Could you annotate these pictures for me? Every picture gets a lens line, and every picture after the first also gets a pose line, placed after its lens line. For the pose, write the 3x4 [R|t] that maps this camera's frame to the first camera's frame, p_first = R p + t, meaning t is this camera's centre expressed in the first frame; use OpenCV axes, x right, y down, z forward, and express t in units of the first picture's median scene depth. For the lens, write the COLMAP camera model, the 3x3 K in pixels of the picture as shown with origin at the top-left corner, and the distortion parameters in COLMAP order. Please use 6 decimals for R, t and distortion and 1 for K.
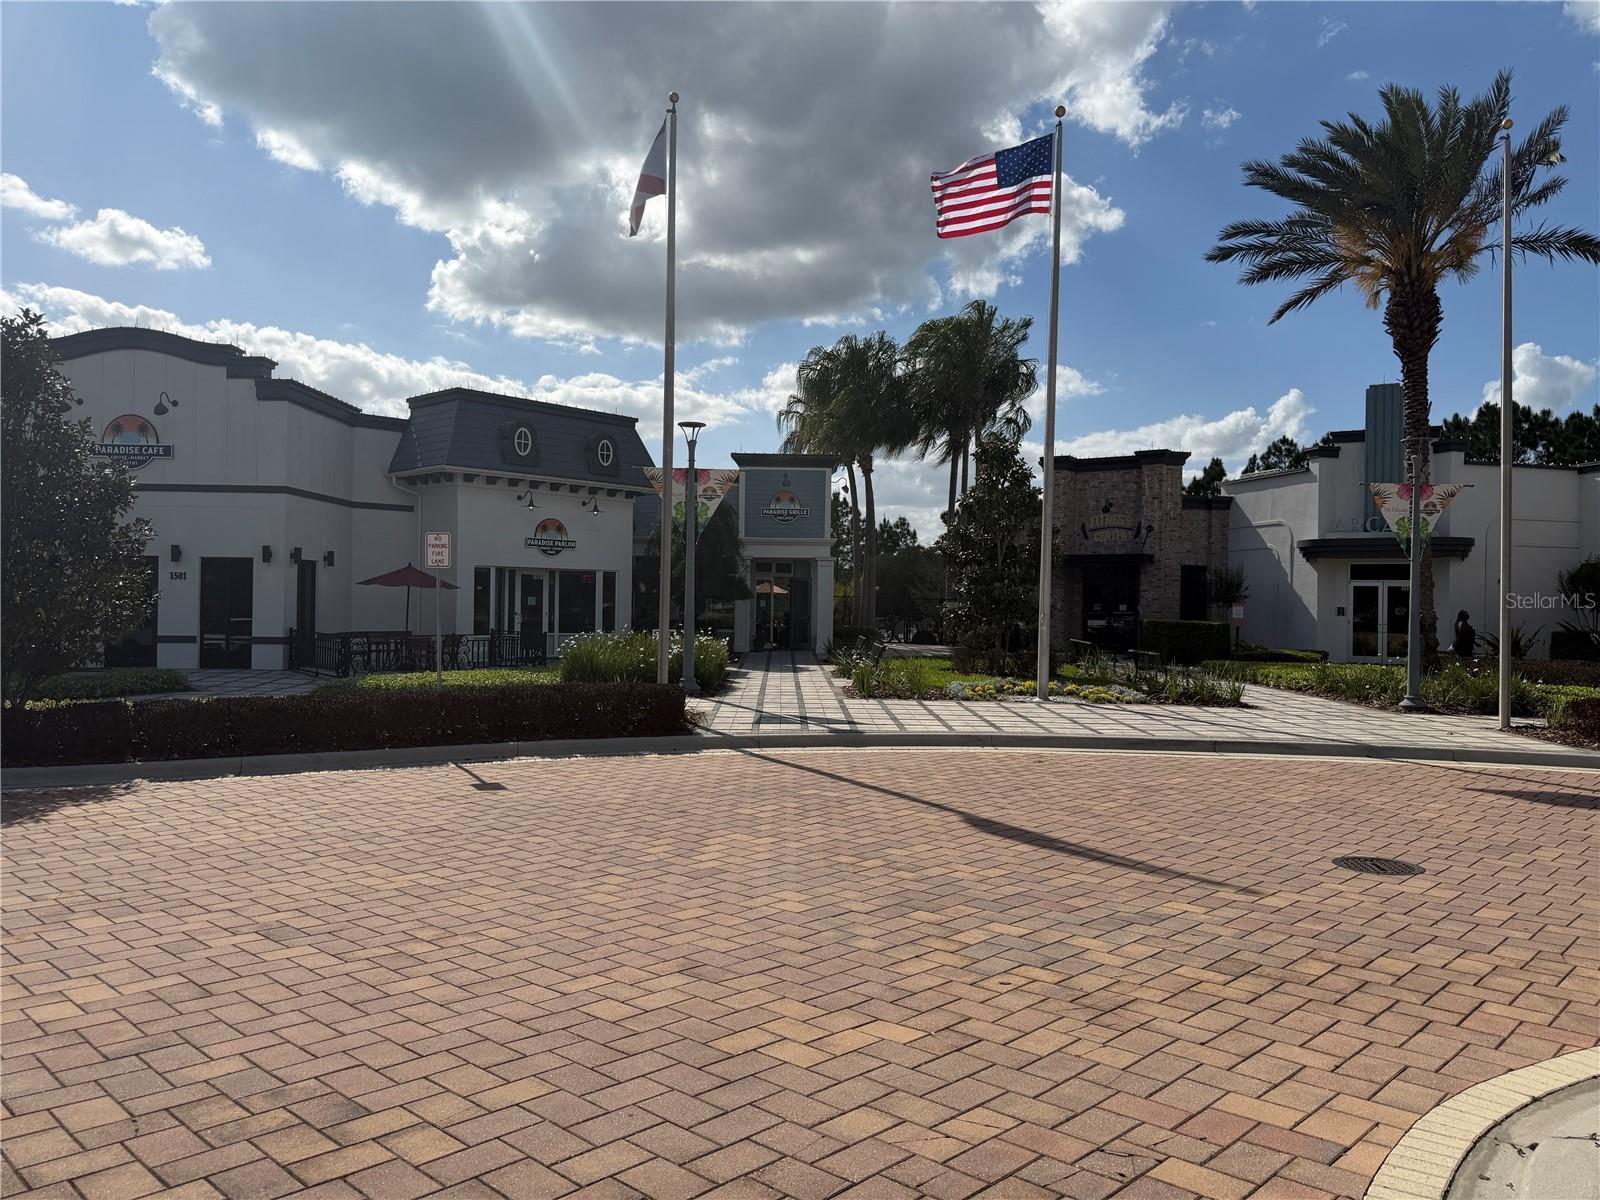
lens RADIAL K [[1292.5, 0, 759.3], [0, 1292.5, 609.9], [0, 0, 1]] dist [0.092763, -0.021089]
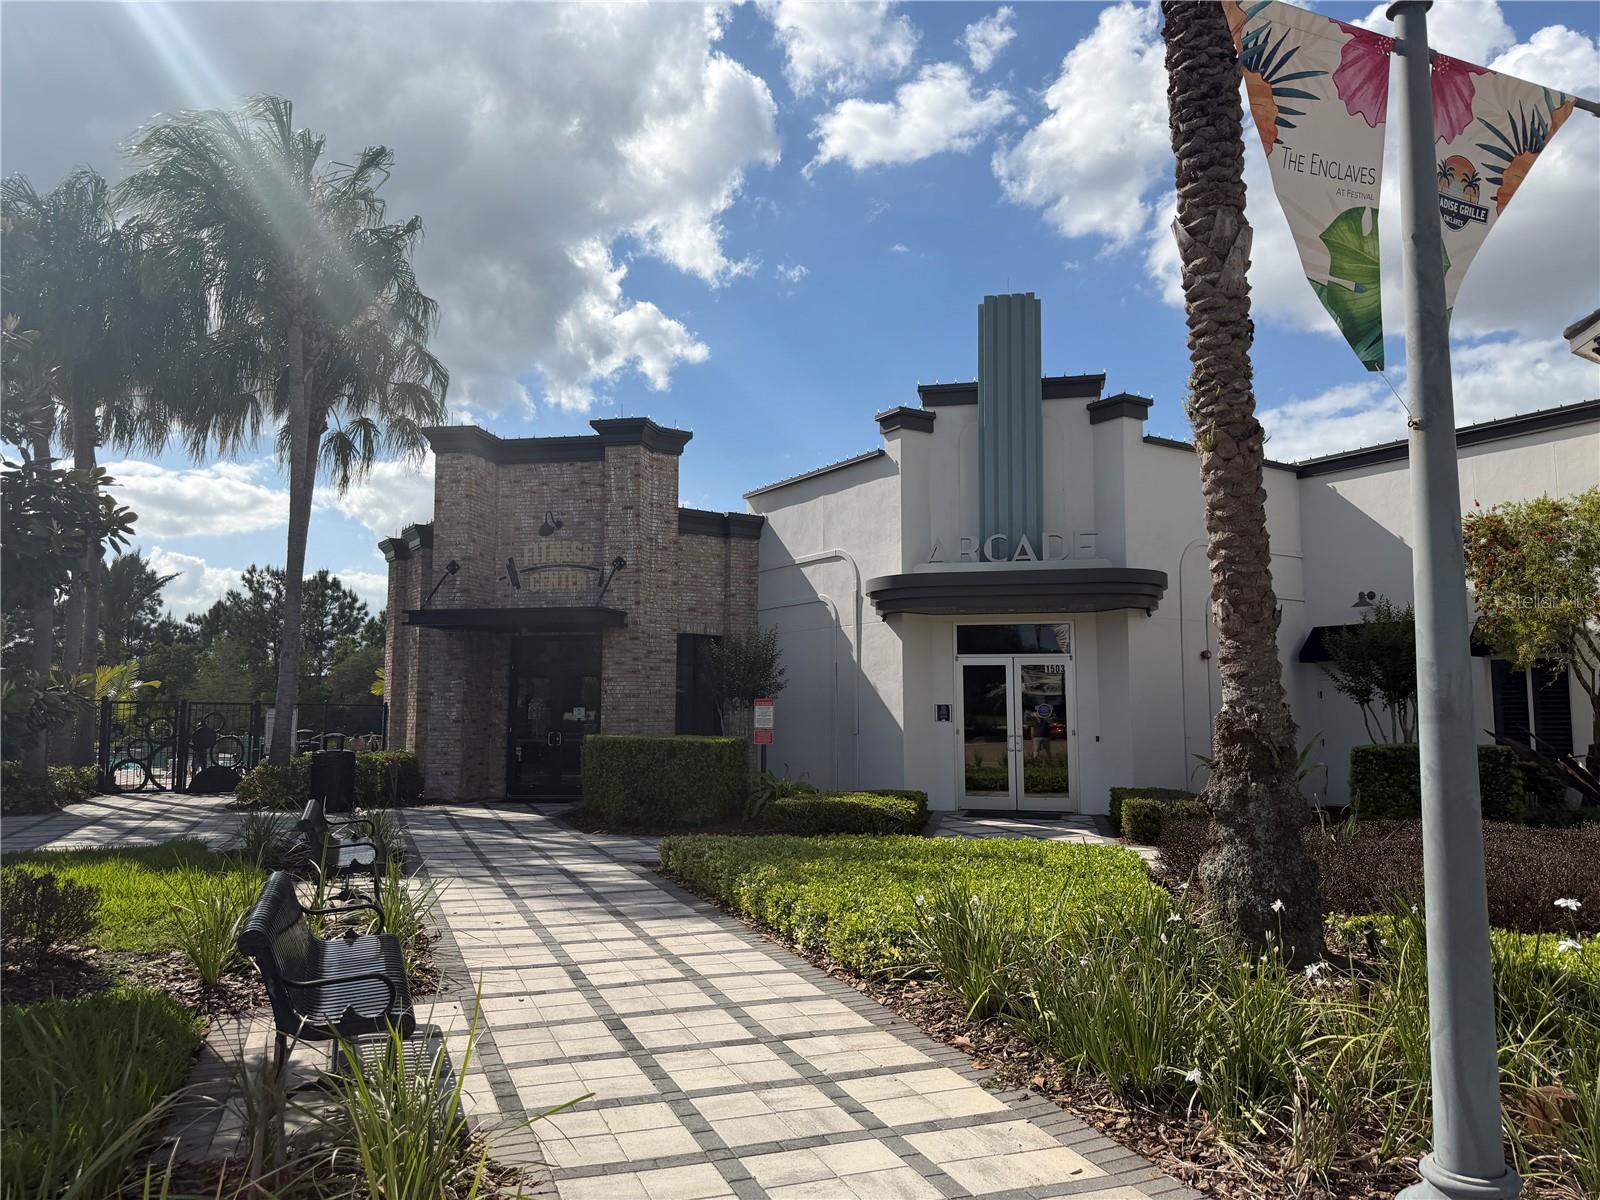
lens RADIAL K [[1292.5, 0, 797.6], [0, 1292.5, 593.6], [0, 0, 1]] dist [0.092763, -0.021089]
pose [[0.943283, 0.021303, 0.331305, 0.190170], [0.011408, 0.995270, -0.096478, 0.002462], [-0.331793, 0.094785, 0.938578, 0.469387]]
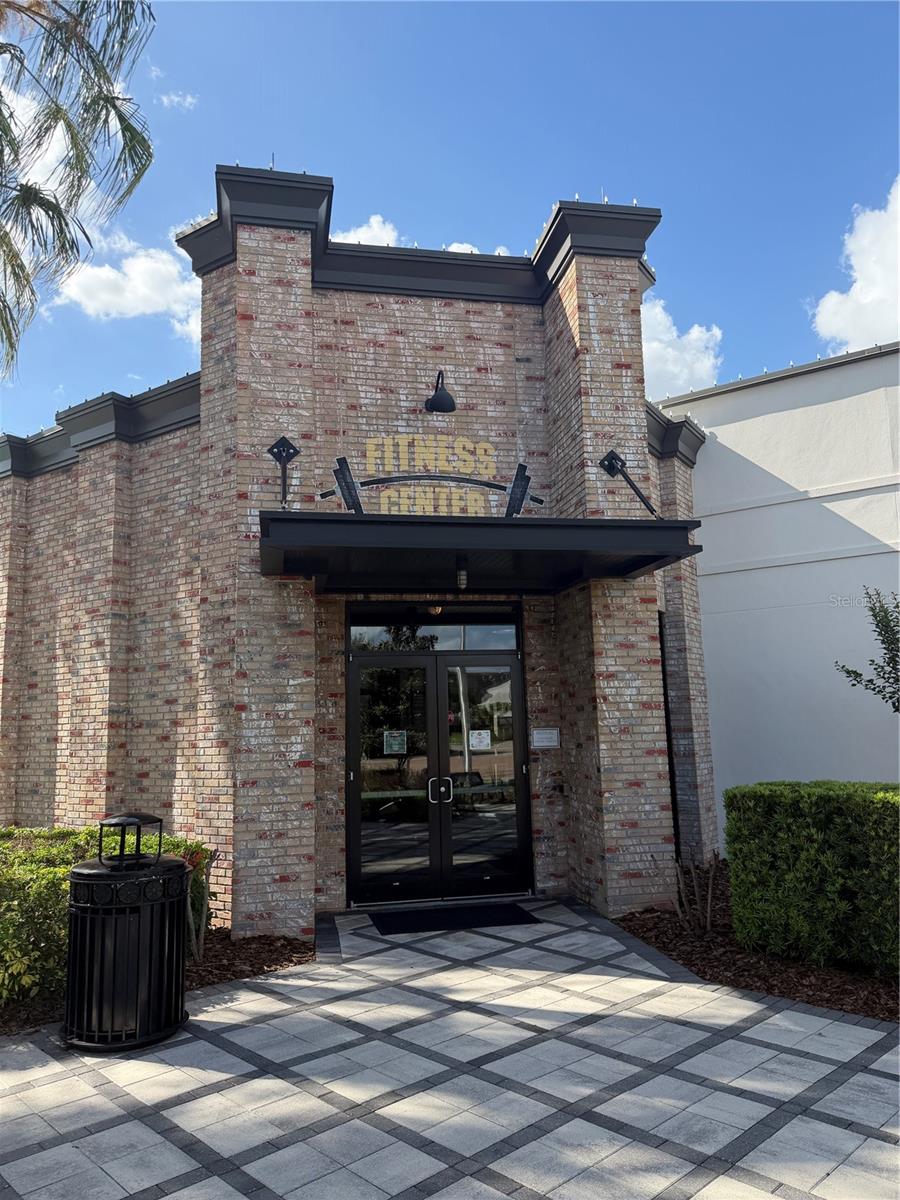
lens RADIAL K [[969.4, 0, 447.9], [0, 969.4, 603.4], [0, 0, 1]] dist [0.092763, -0.021089]
pose [[0.726356, 0.072788, 0.683453, 0.123139], [0.039101, 0.988390, -0.146820, -0.000537], [-0.686205, 0.133368, 0.715077, 0.865888]]
